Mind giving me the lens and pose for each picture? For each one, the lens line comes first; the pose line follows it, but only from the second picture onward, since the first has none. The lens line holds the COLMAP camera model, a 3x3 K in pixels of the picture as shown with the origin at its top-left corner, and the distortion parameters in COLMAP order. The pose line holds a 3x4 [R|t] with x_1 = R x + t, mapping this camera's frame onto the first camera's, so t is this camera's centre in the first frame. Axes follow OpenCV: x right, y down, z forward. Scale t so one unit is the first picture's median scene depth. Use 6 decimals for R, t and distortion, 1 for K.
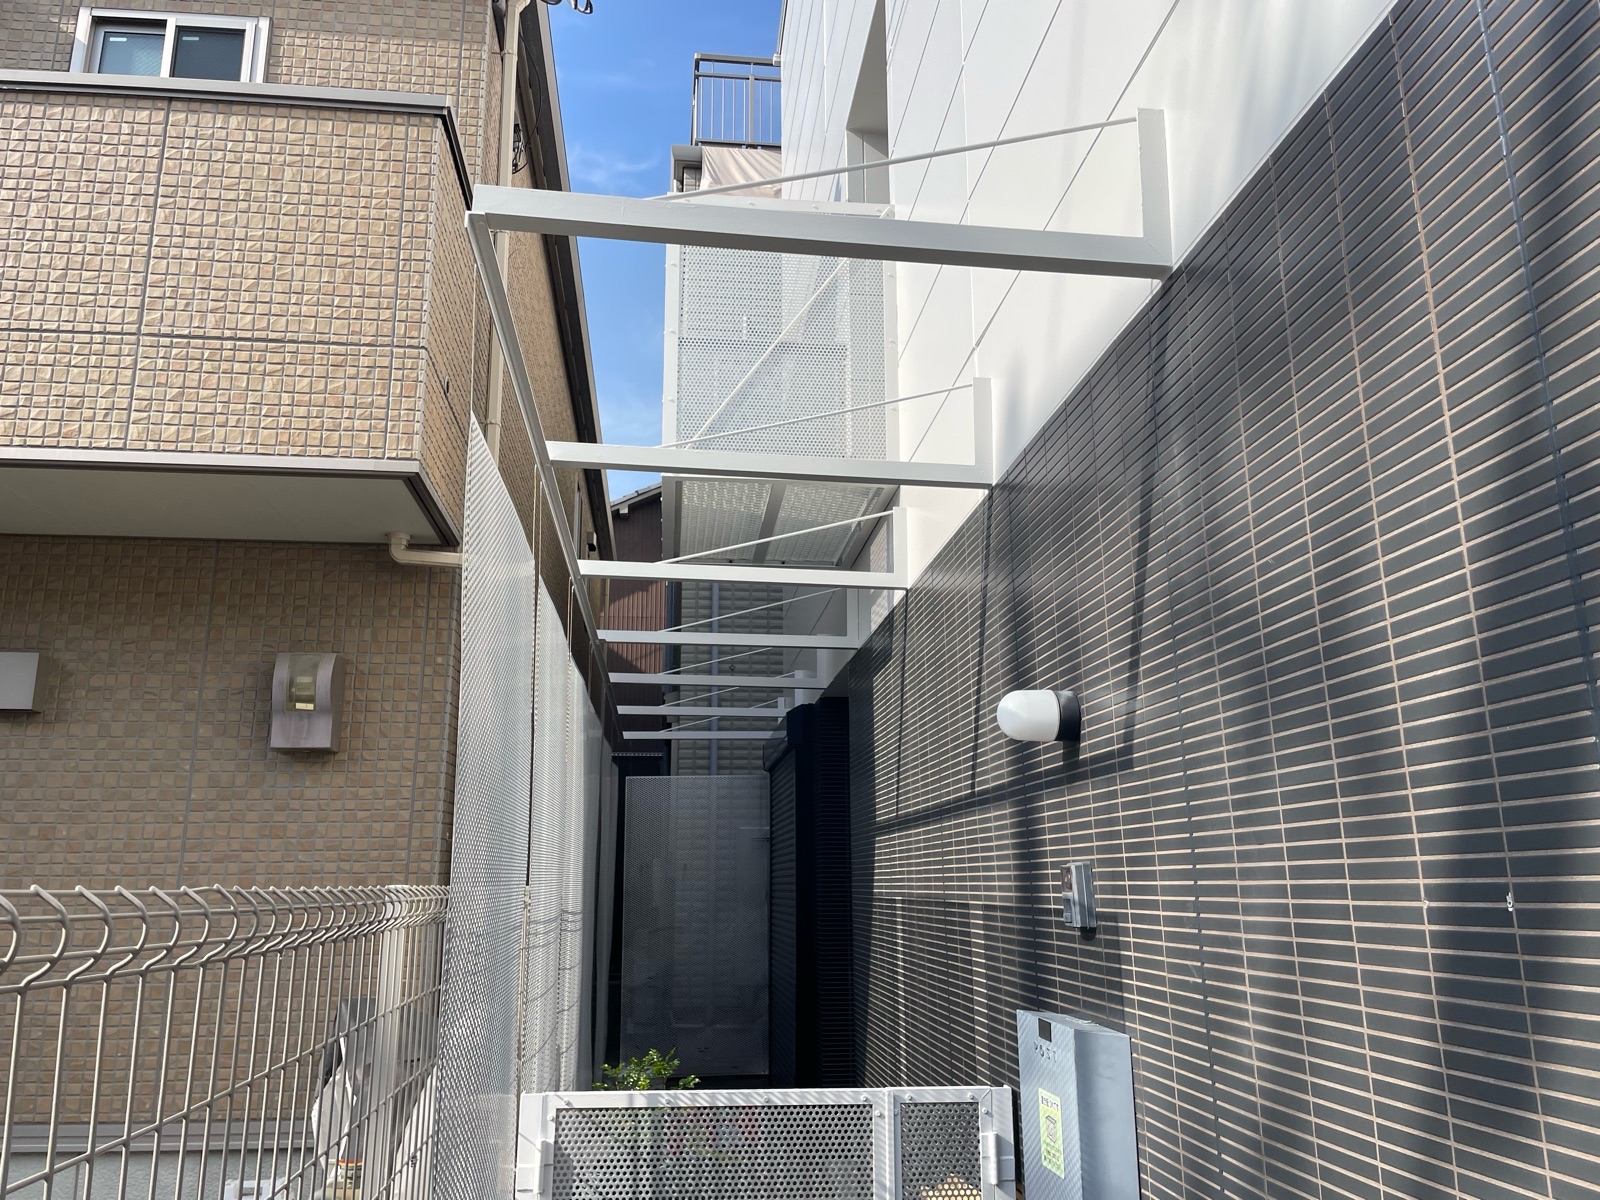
lens RADIAL K [[1204.8, 0, 788.5], [0, 1204.8, 591.9], [0, 0, 1]] dist [0.085405, -0.104739]
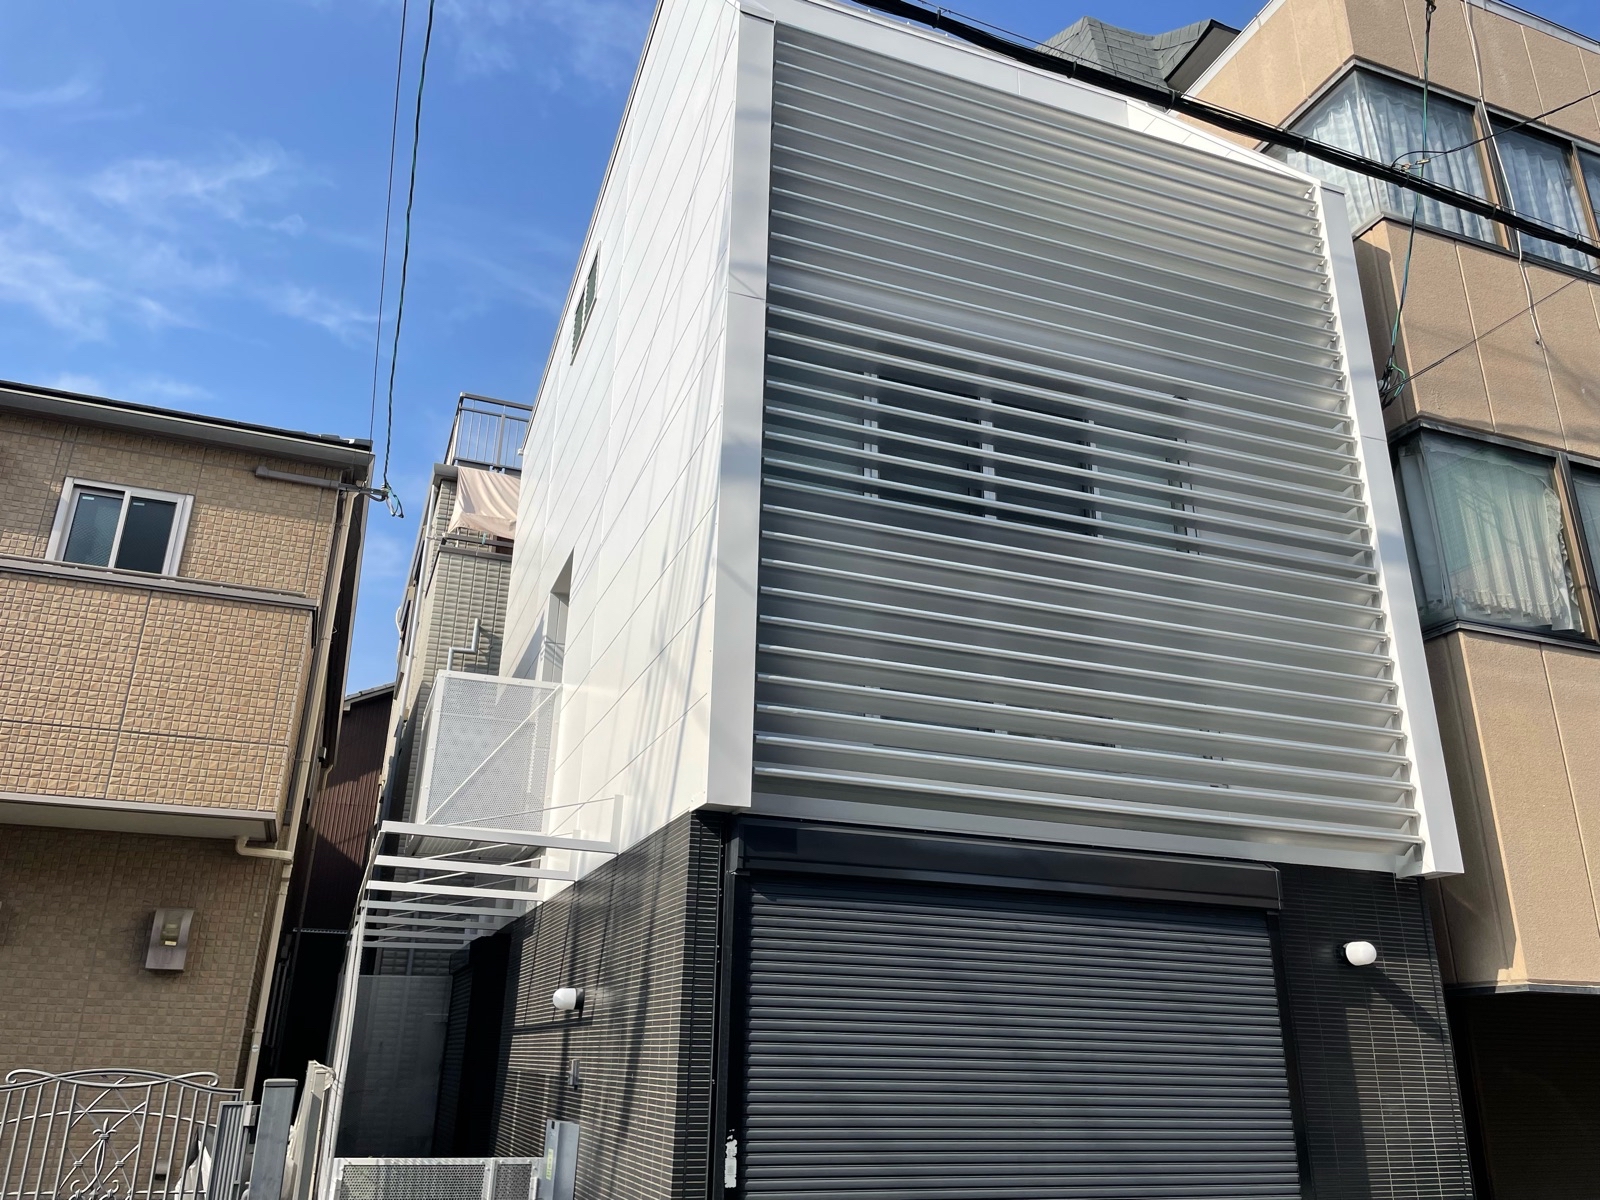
lens RADIAL K [[1204.8, 0, 788.5], [0, 1204.8, 591.9], [0, 0, 1]] dist [0.085405, -0.104739]
pose [[0.968290, 0.112623, 0.223005, -0.008422], [-0.083608, 0.987236, -0.135551, -0.221092], [-0.235425, 0.112607, 0.965347, -0.856119]]
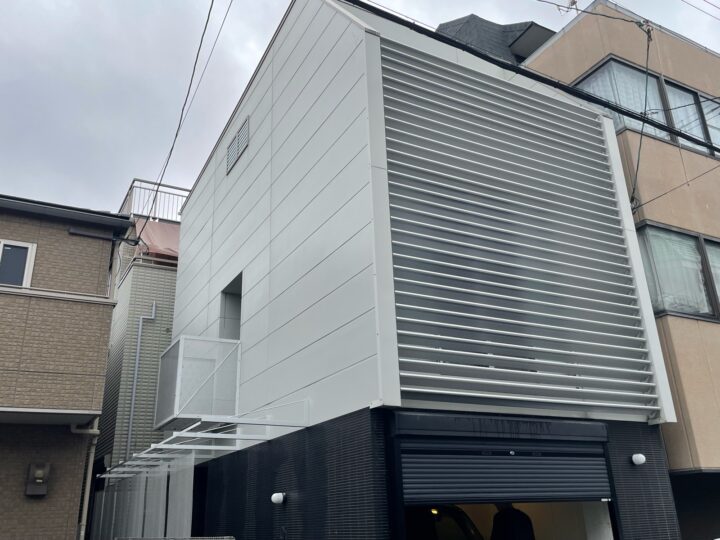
lens RADIAL K [[642.6, 0, 361.8], [0, 642.6, 265.6], [0, 0, 1]] dist [0.079130, -0.100645]
pose [[0.920297, 0.117032, 0.373305, -0.322365], [-0.061154, 0.985512, -0.158199, -0.239419], [-0.386410, 0.122761, 0.914121, -0.940176]]
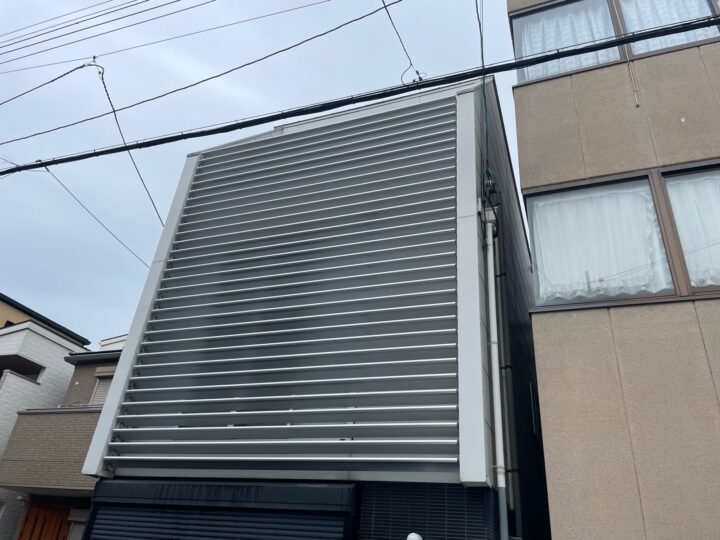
lens RADIAL K [[542.1, 0, 354.8], [0, 542.1, 266.4], [0, 0, 1]] dist [0.085405, -0.104739]
pose [[0.888170, -0.162769, -0.429722, 1.174228], [0.015398, 0.945179, -0.326189, -0.202882], [0.459258, 0.283095, 0.841986, -0.650629]]
